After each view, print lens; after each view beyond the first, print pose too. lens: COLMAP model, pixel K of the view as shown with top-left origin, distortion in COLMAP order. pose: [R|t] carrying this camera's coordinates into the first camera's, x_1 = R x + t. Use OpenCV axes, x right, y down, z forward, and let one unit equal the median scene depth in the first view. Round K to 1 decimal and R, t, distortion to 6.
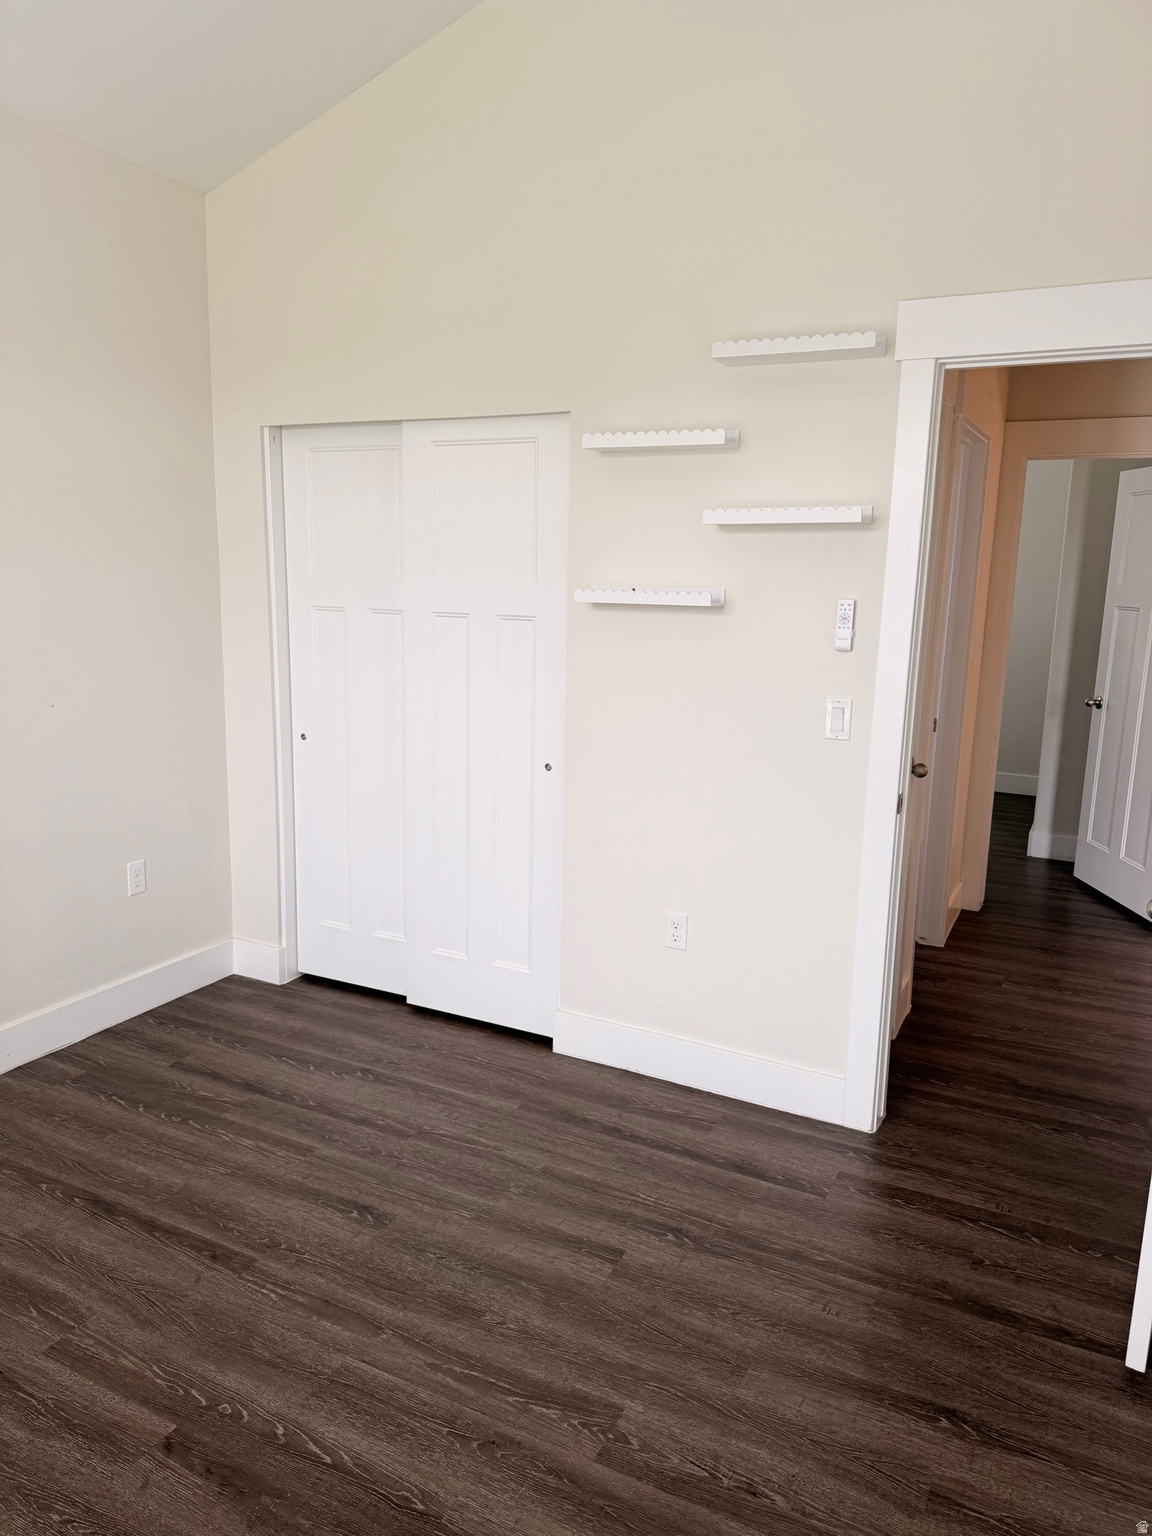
lens RADIAL K [[1080.4, 0, 576.2], [0, 1080.4, 772.4], [0, 0, 1]] dist [0.024022, -0.035773]
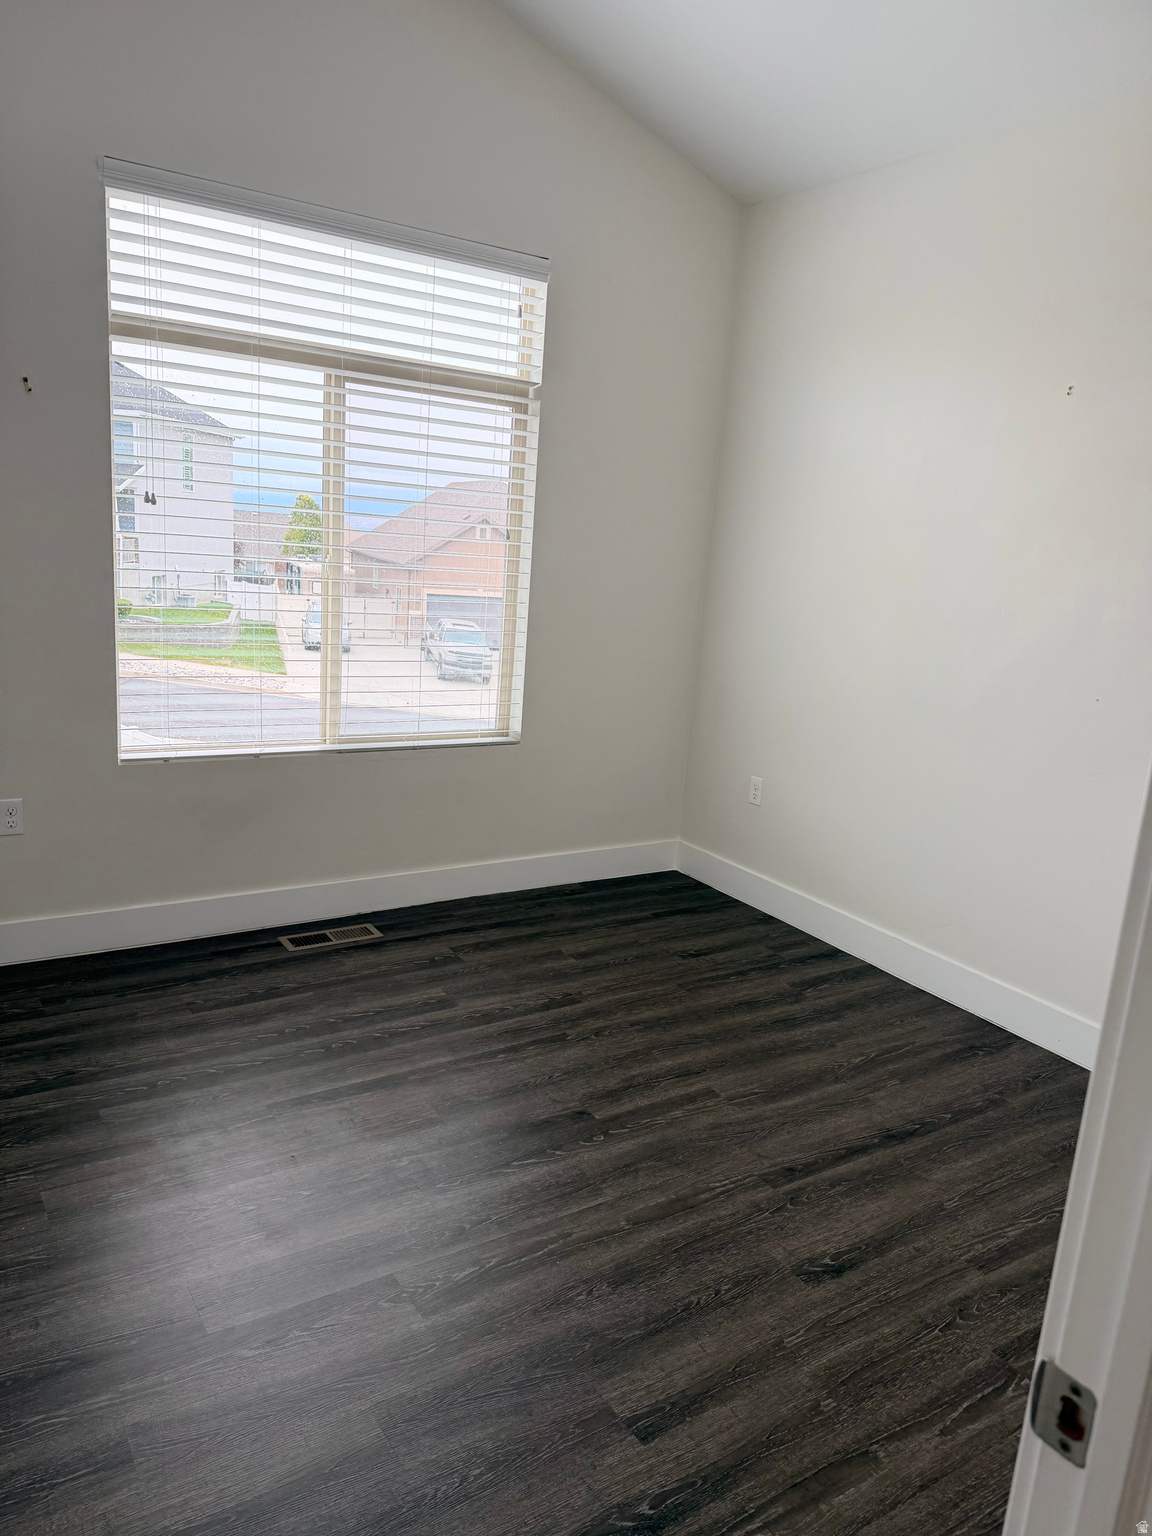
lens RADIAL K [[1080.4, 0, 577.7], [0, 1080.4, 766.5], [0, 0, 1]] dist [0.024022, -0.035773]
pose [[-0.496901, 0.129987, -0.858017, 0.648438], [-0.243214, 0.928234, 0.281476, -0.179522], [0.833028, 0.348548, -0.429625, 1.146118]]
